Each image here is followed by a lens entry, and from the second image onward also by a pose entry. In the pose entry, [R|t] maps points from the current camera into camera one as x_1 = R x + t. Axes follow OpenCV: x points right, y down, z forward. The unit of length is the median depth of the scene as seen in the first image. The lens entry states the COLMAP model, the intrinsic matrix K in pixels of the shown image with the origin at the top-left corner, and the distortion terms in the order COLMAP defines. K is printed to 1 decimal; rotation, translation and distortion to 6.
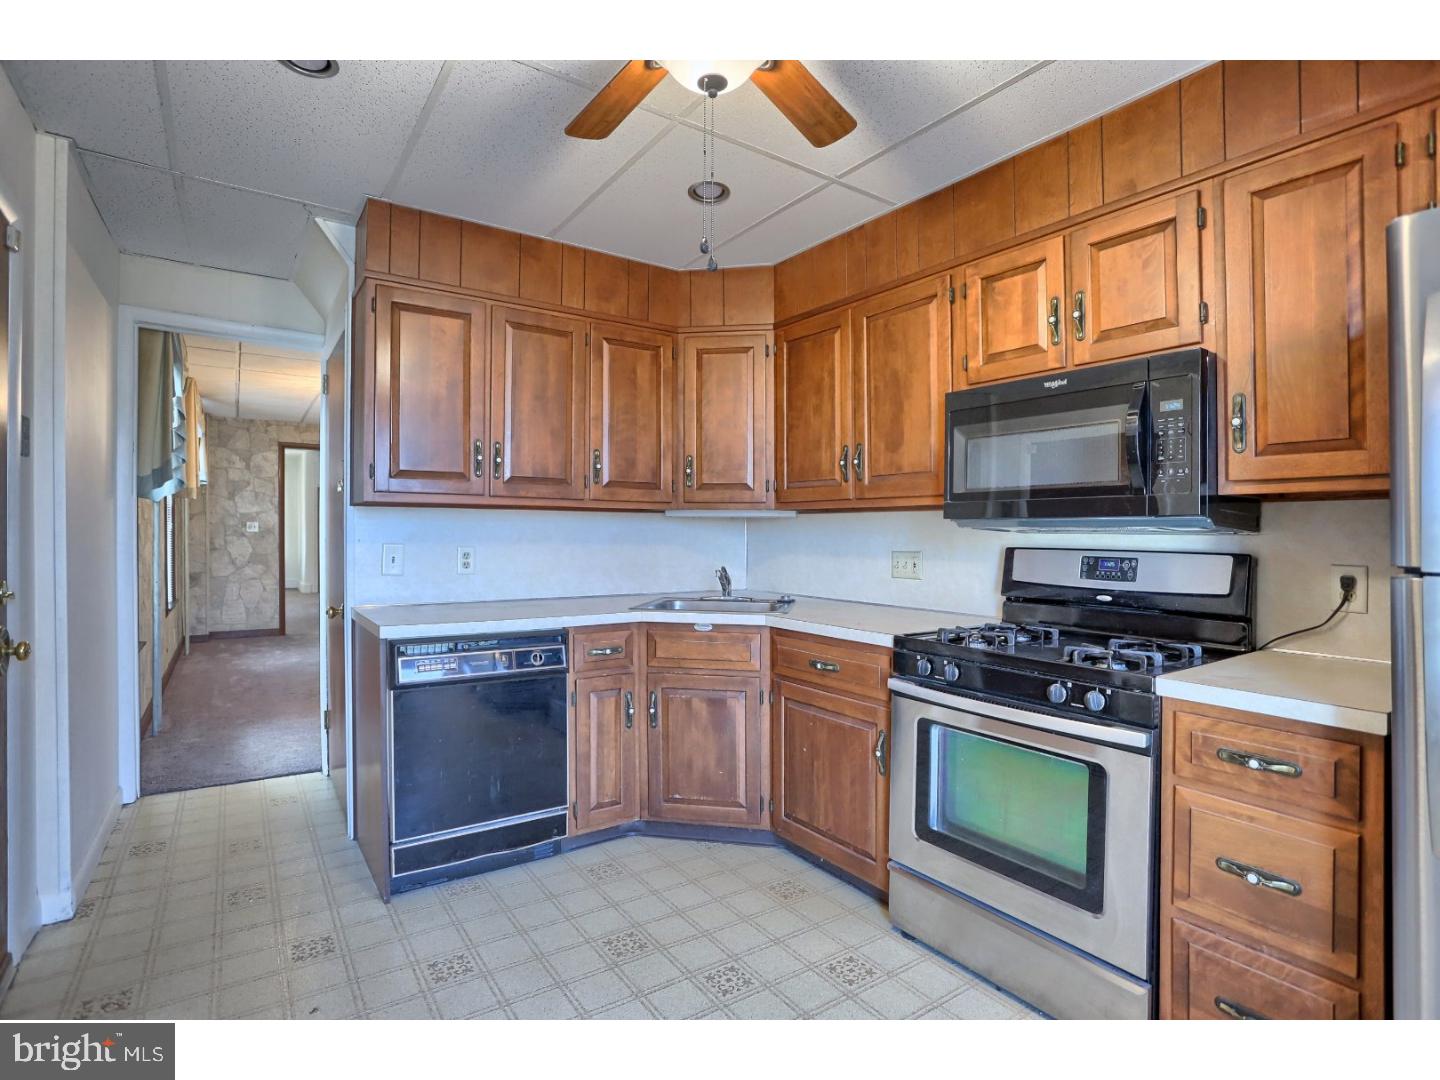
lens RADIAL K [[770.2, 0, 704.2], [0, 770.2, 529.4], [0, 0, 1]] dist [-0.056606, 0.025337]
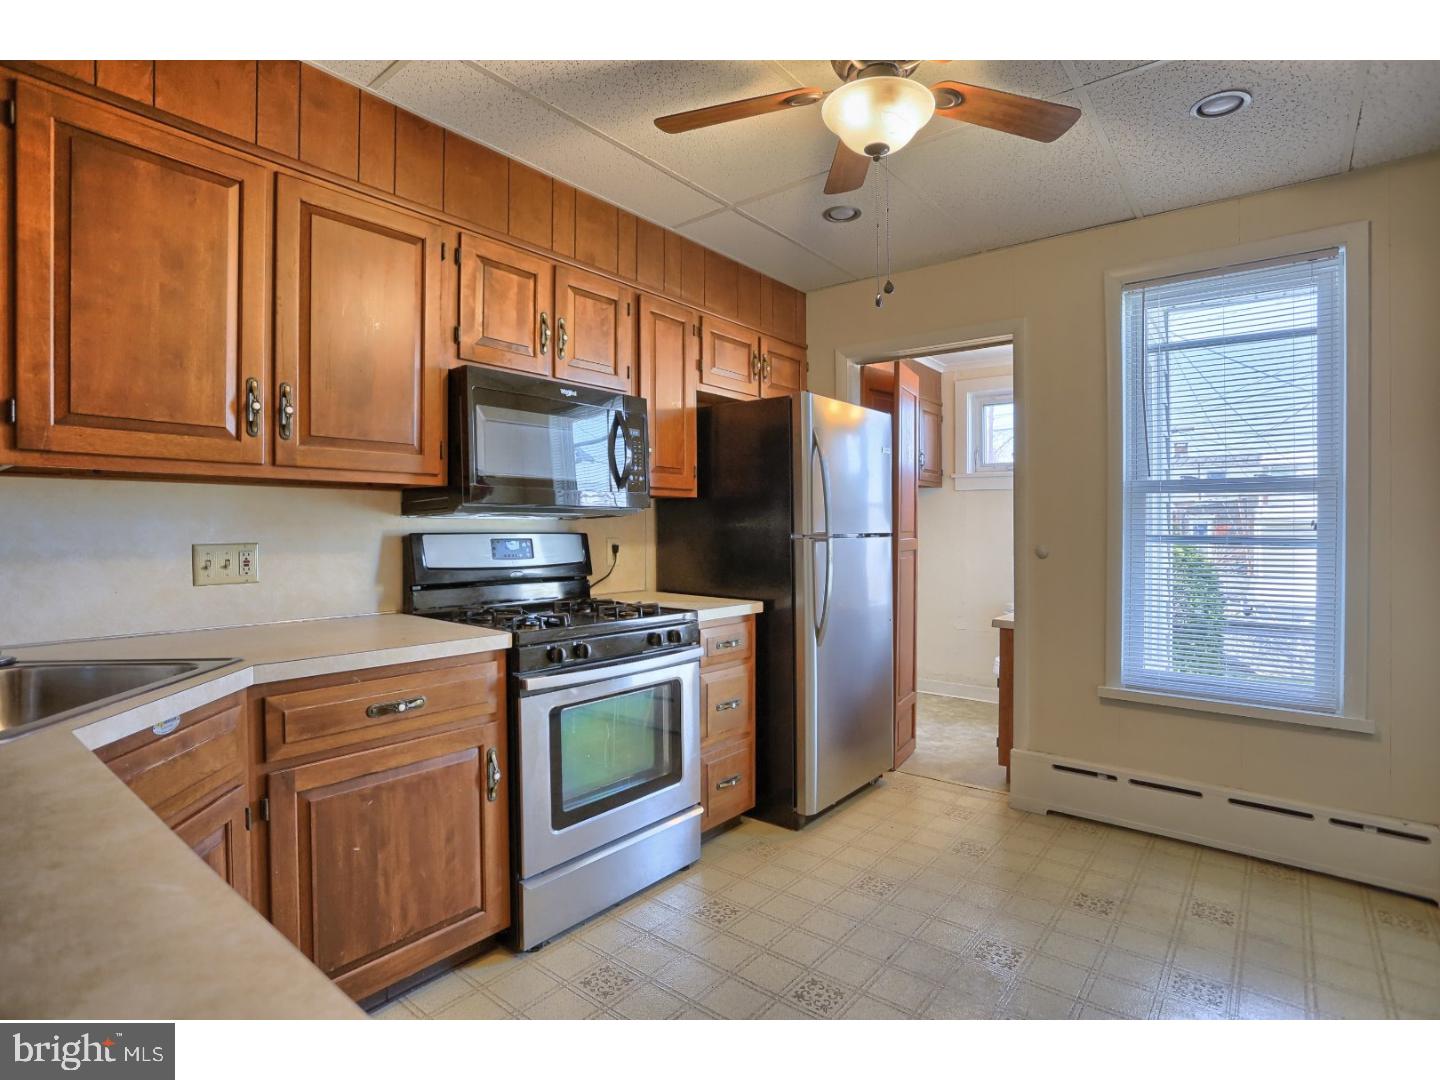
lens RADIAL K [[770.2, 0, 720.0], [0, 770.2, 514.4], [0, 0, 1]] dist [-0.056606, 0.025337]
pose [[-0.339264, 0.007534, 0.940661, -0.575879], [-0.008547, 0.999902, -0.011091, 0.006852], [-0.940652, -0.011803, -0.339166, 0.920967]]
